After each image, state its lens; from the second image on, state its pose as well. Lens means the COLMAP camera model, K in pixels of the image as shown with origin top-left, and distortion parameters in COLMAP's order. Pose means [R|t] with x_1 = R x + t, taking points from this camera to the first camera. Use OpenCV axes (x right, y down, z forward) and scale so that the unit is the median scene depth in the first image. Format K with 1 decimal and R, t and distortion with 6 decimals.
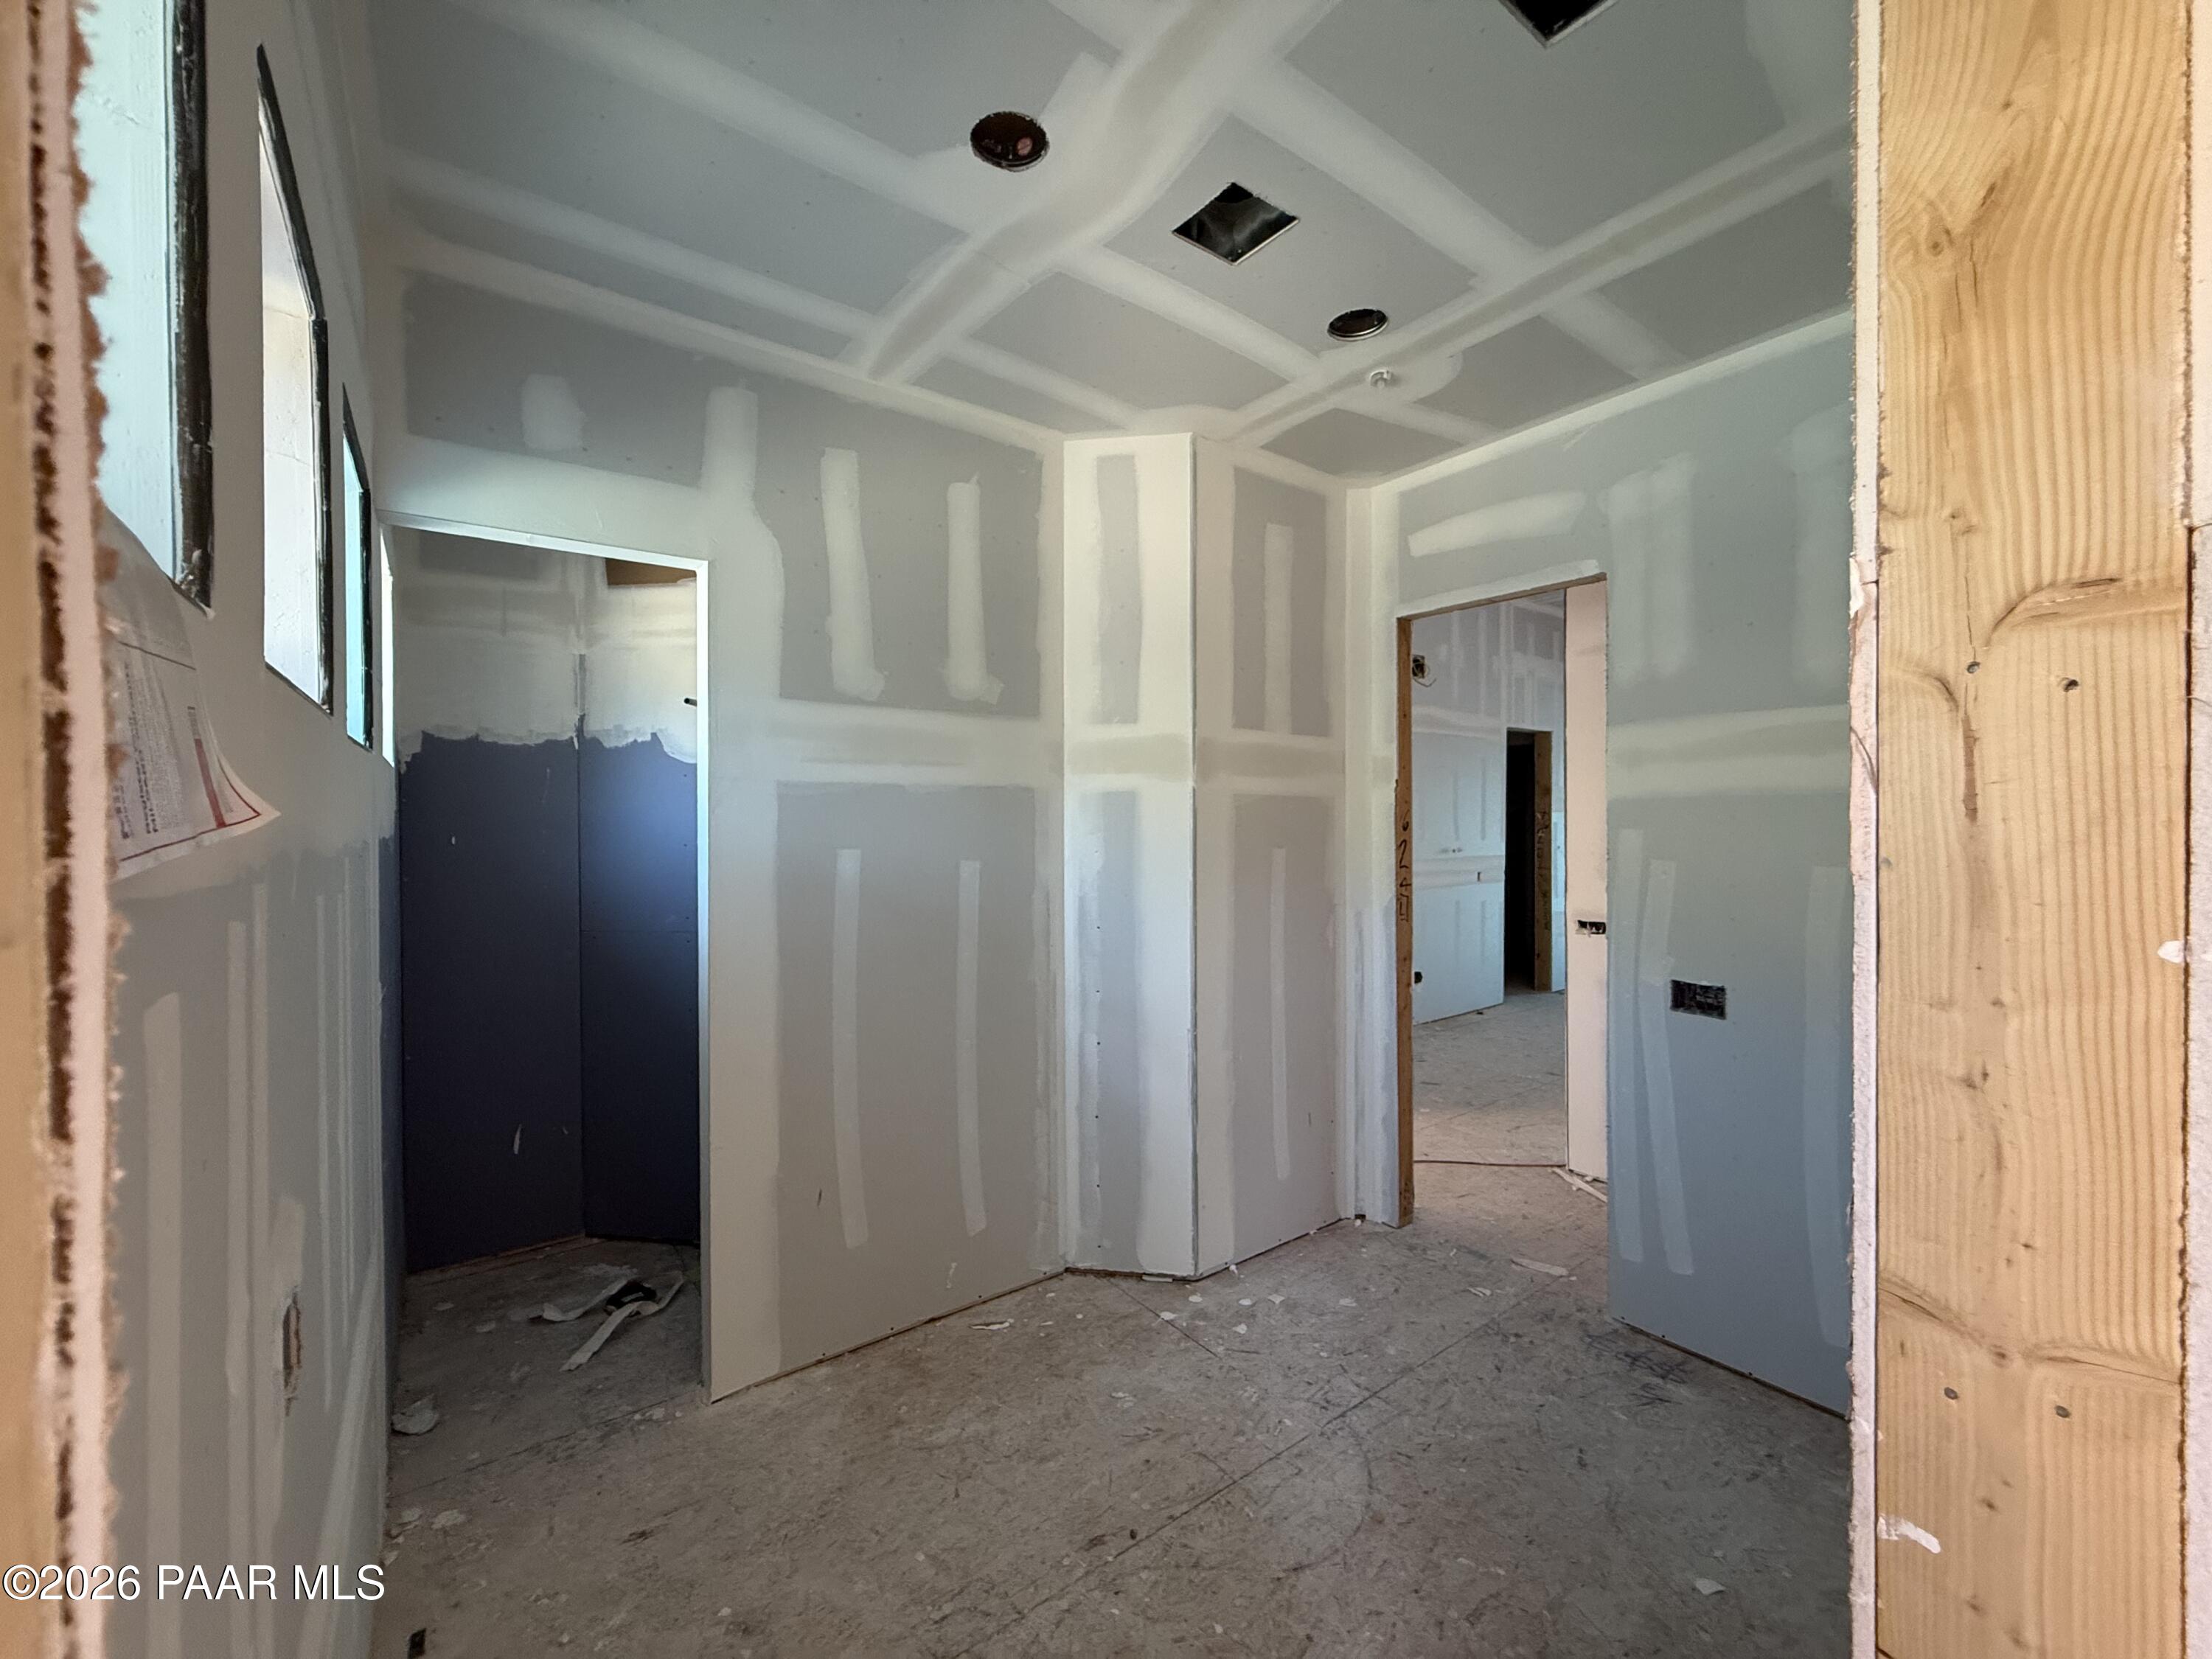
lens RADIAL K [[883.4, 0, 1105.0], [0, 883.4, 828.5], [0, 0, 1]] dist [0.000501, 0.000051]
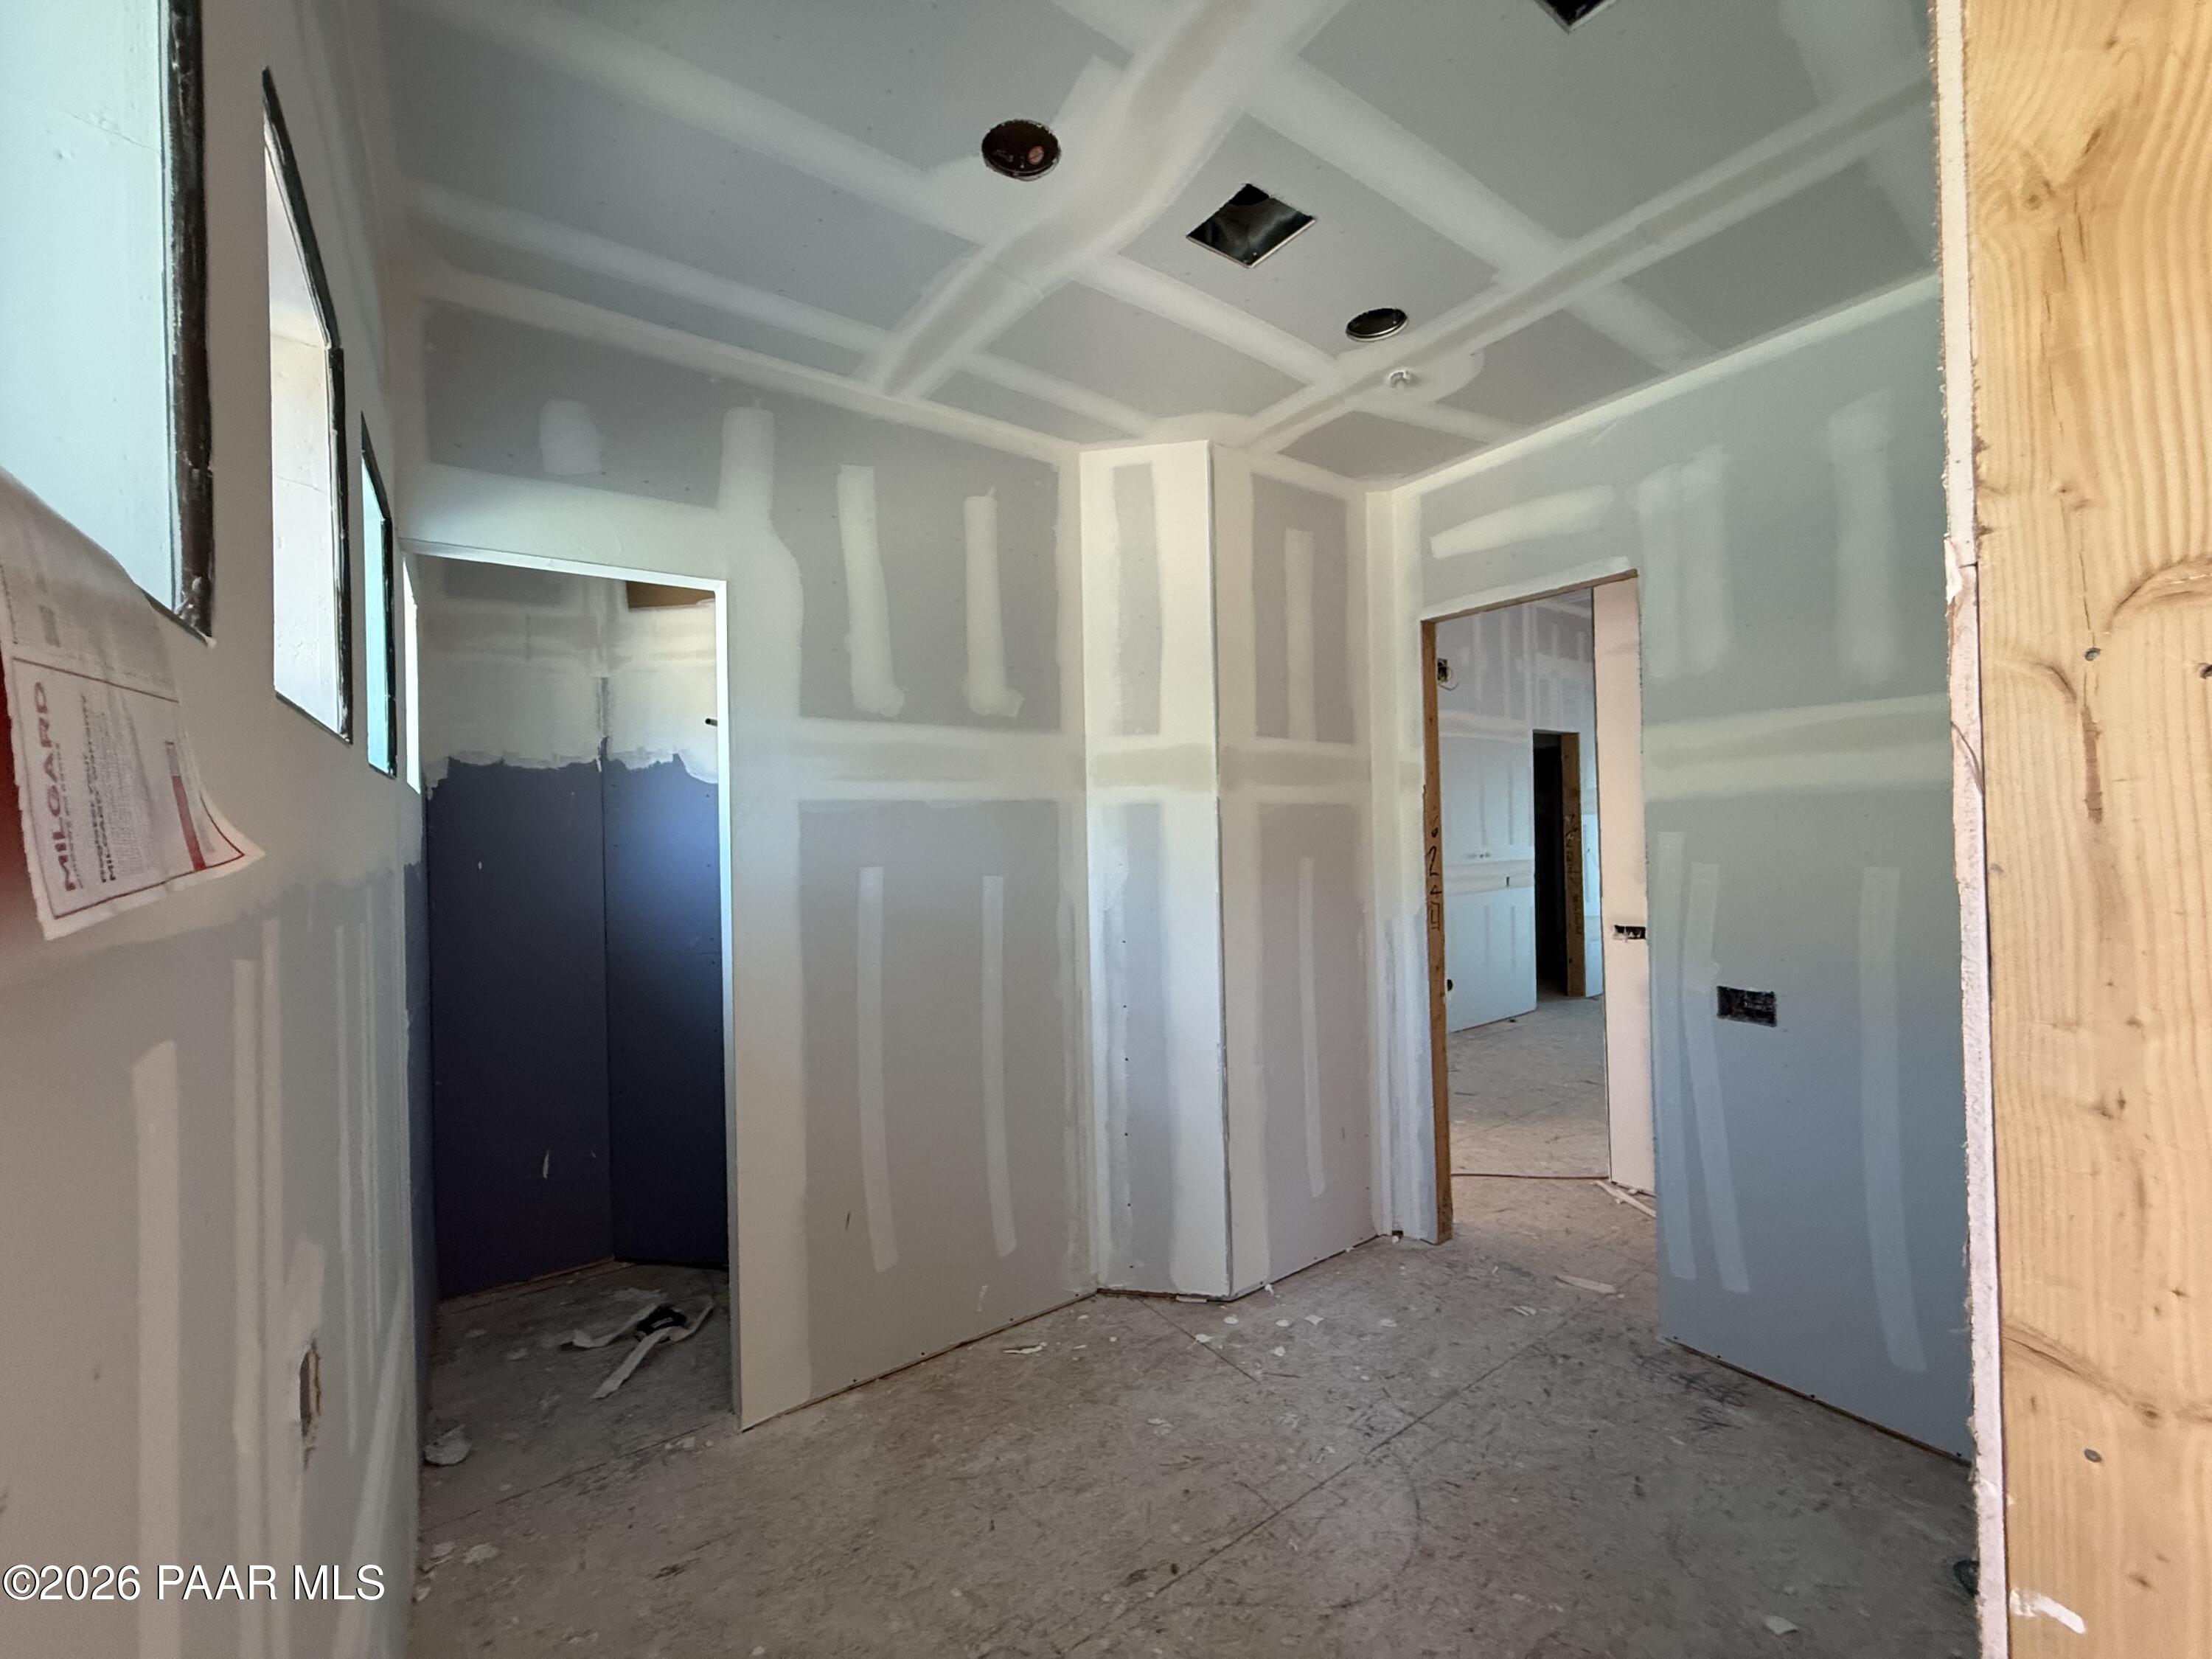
lens RADIAL K [[883.3, 0, 1106.0], [0, 883.3, 829.5], [0, 0, 1]] dist [-0.000194, -0.000242]
pose [[0.999567, -0.019624, -0.021919, -0.004999], [0.019373, 0.999745, -0.011597, -0.002699], [0.022141, 0.011167, 0.999692, 0.017420]]
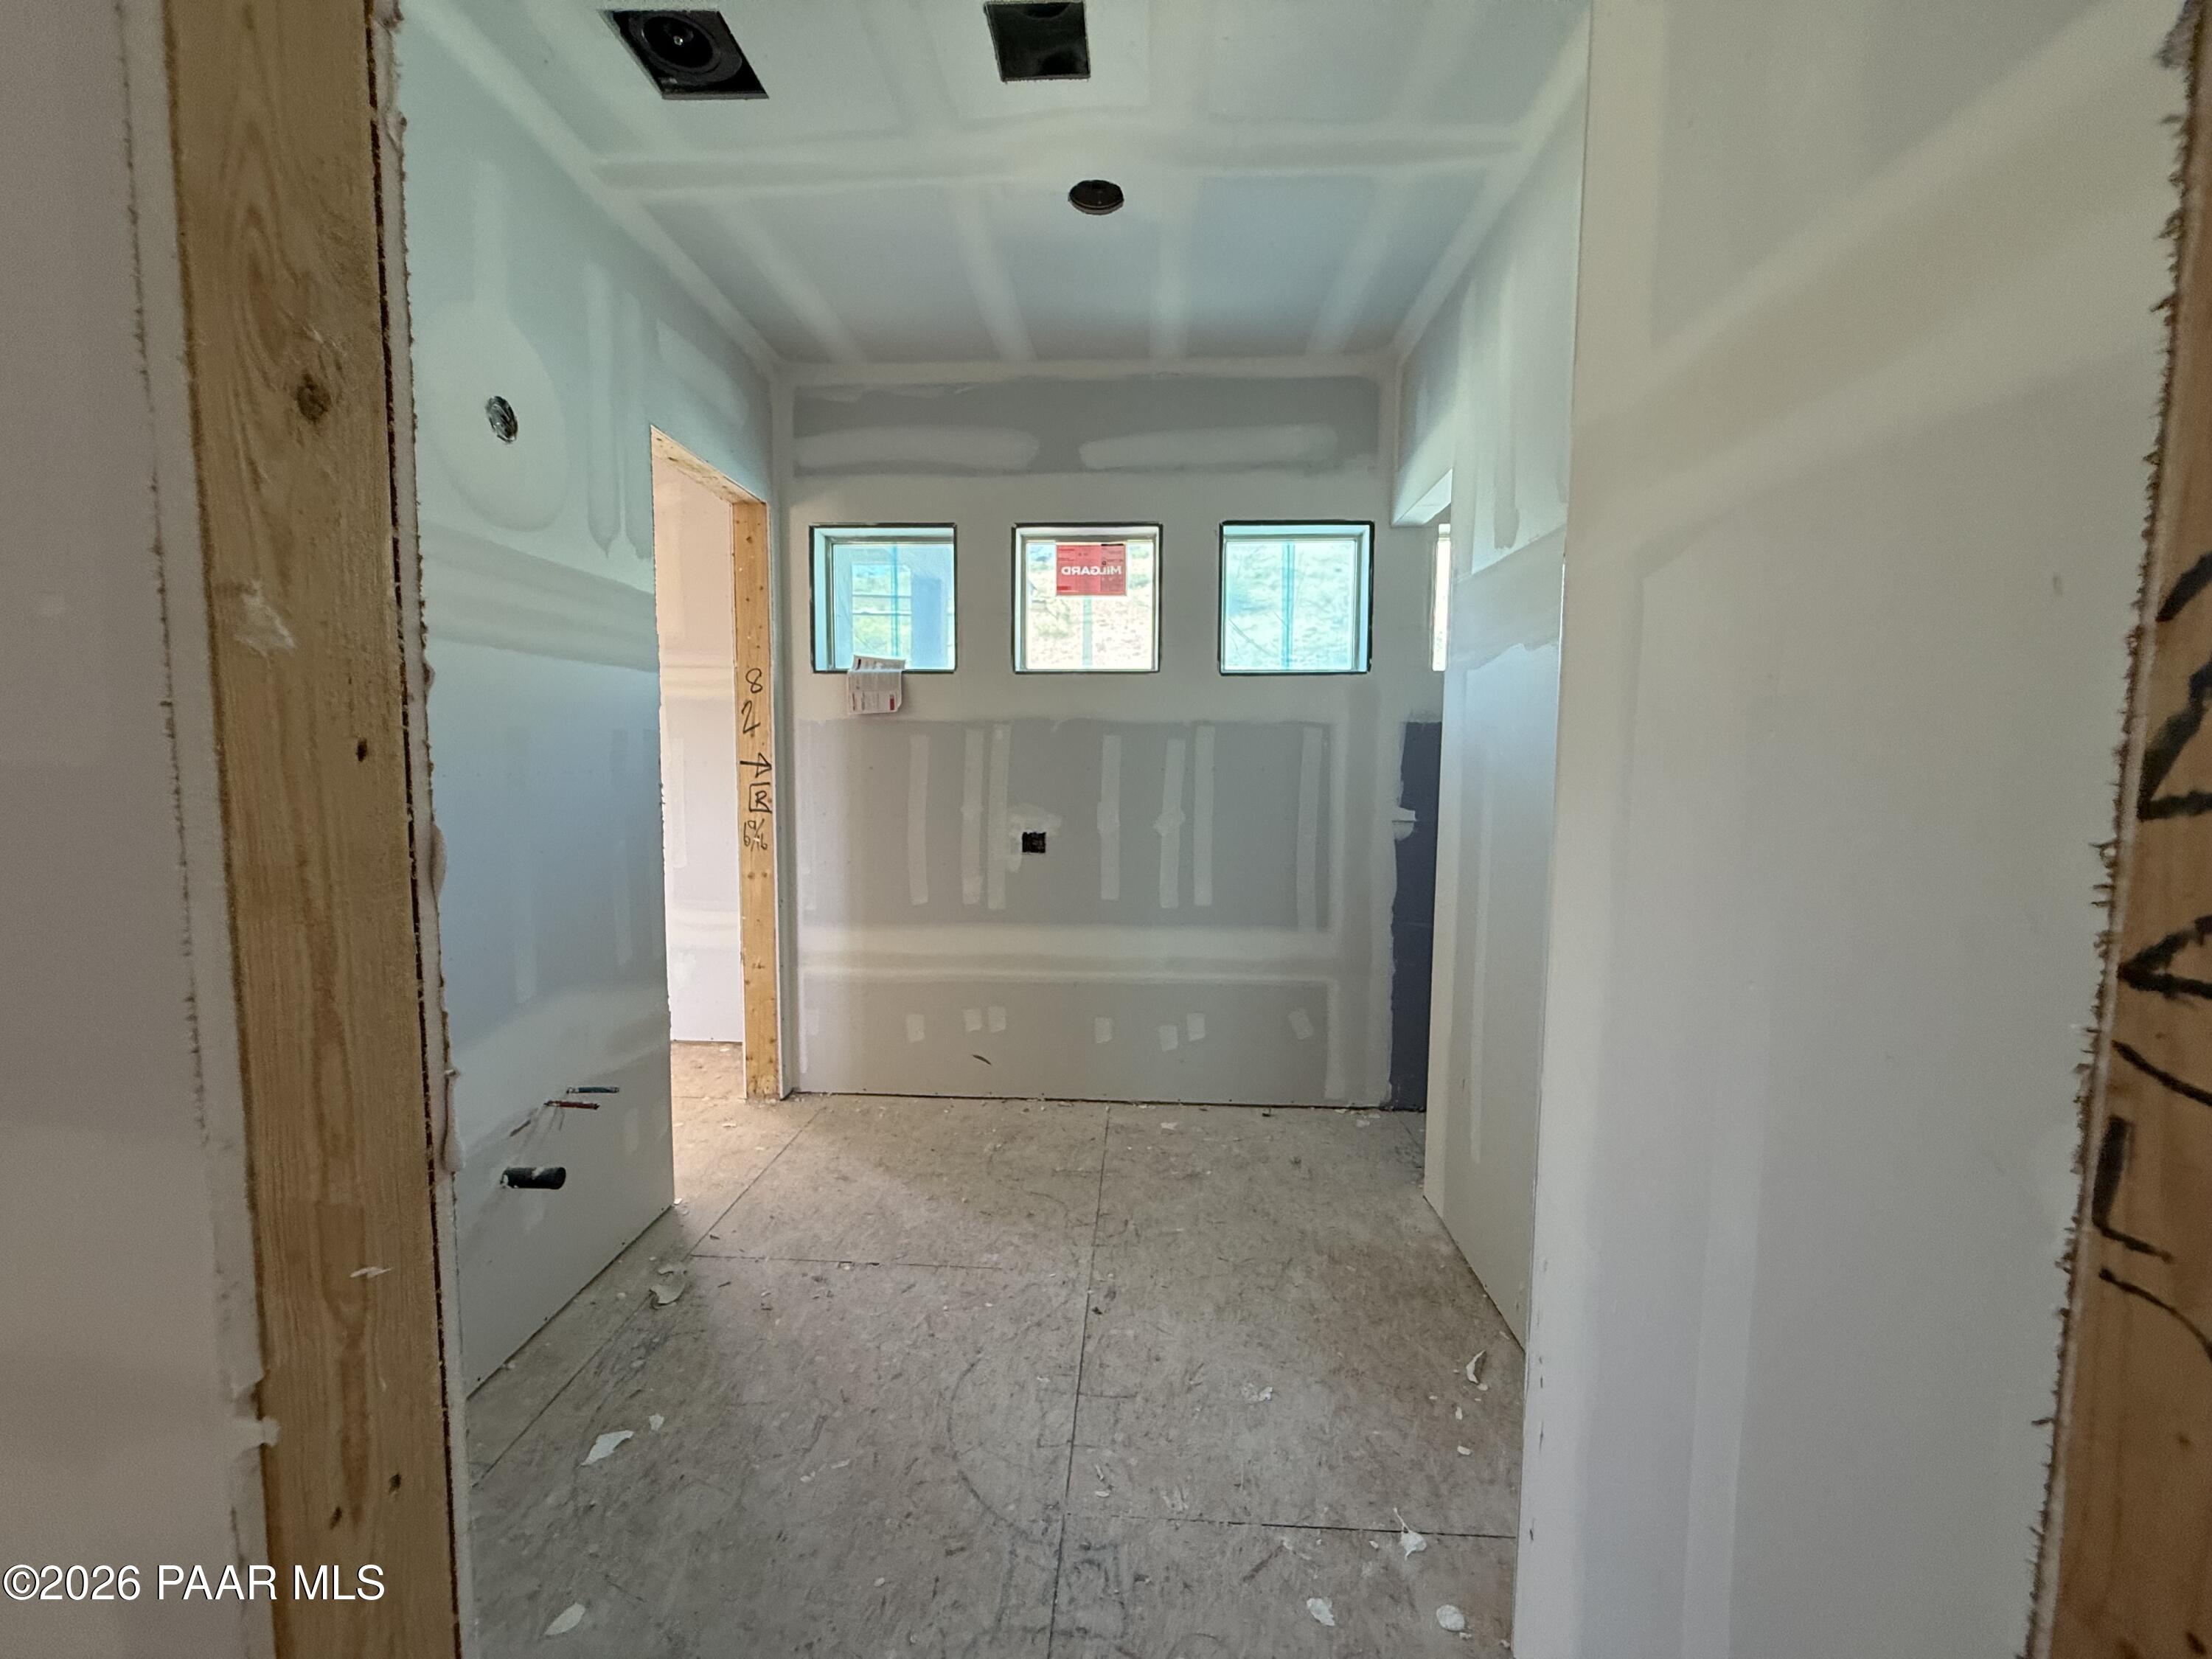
lens RADIAL K [[883.4, 0, 1105.0], [0, 883.4, 828.5], [0, 0, 1]] dist [0.000501, 0.000051]
pose [[-0.637955, 0.061828, -0.767588, 0.751920], [-0.010833, 0.995953, 0.089226, 0.056474], [0.769998, 0.065237, -0.634703, 1.463695]]
